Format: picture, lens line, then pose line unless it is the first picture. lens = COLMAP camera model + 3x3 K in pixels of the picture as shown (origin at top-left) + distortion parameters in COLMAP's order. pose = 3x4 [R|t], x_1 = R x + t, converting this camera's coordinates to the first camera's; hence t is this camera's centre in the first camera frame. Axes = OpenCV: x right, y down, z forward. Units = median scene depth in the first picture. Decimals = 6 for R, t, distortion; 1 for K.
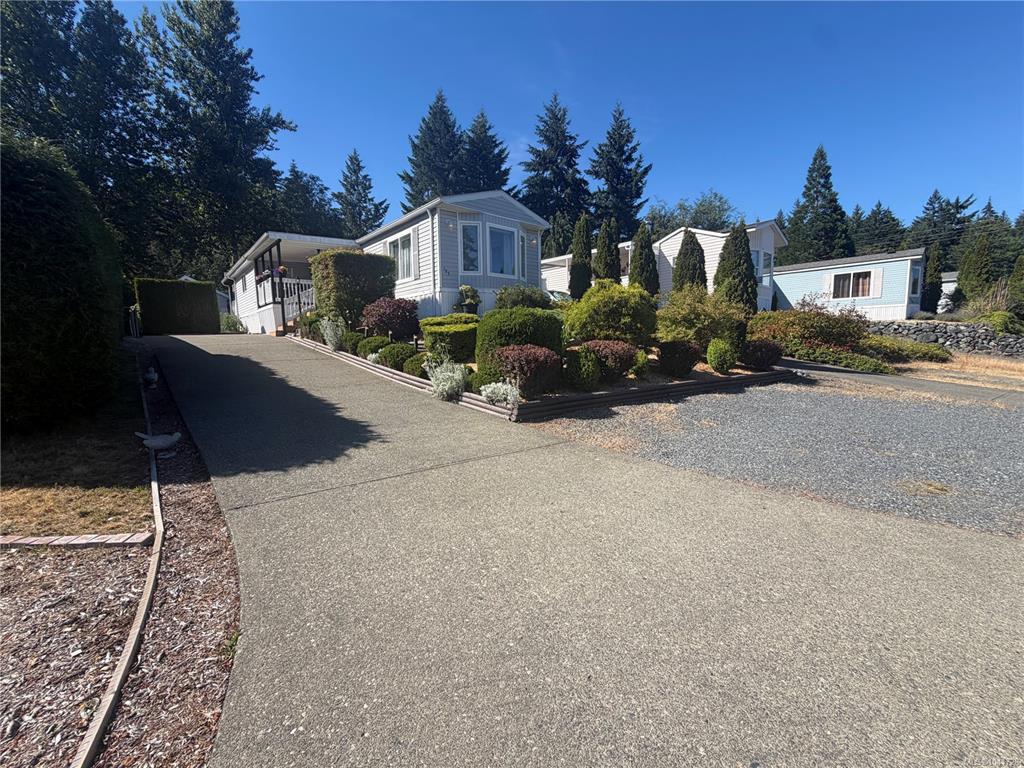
lens RADIAL K [[405.3, 0, 507.0], [0, 405.3, 385.7], [0, 0, 1]] dist [0.000161, -0.000311]
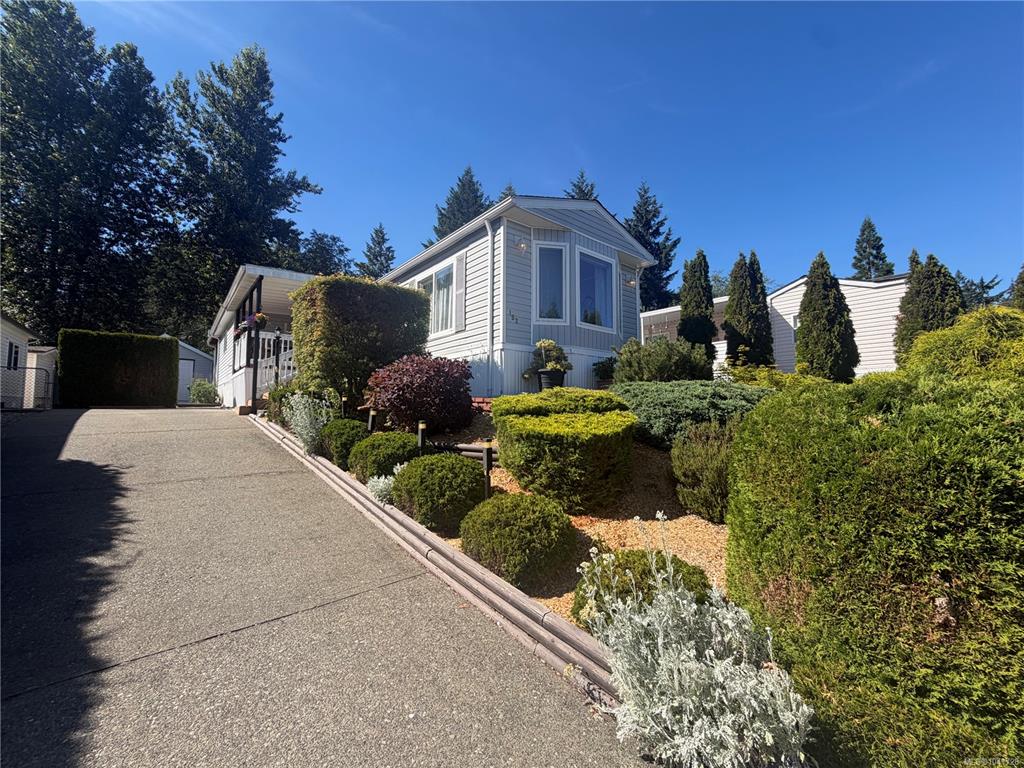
lens RADIAL K [[405.3, 0, 507.0], [0, 405.3, 385.7], [0, 0, 1]] dist [0.000161, -0.000311]
pose [[0.999517, 0.018301, -0.025130, -0.092815], [-0.022375, 0.984693, -0.172858, -0.050992], [0.021582, 0.173337, 0.984626, 0.277823]]
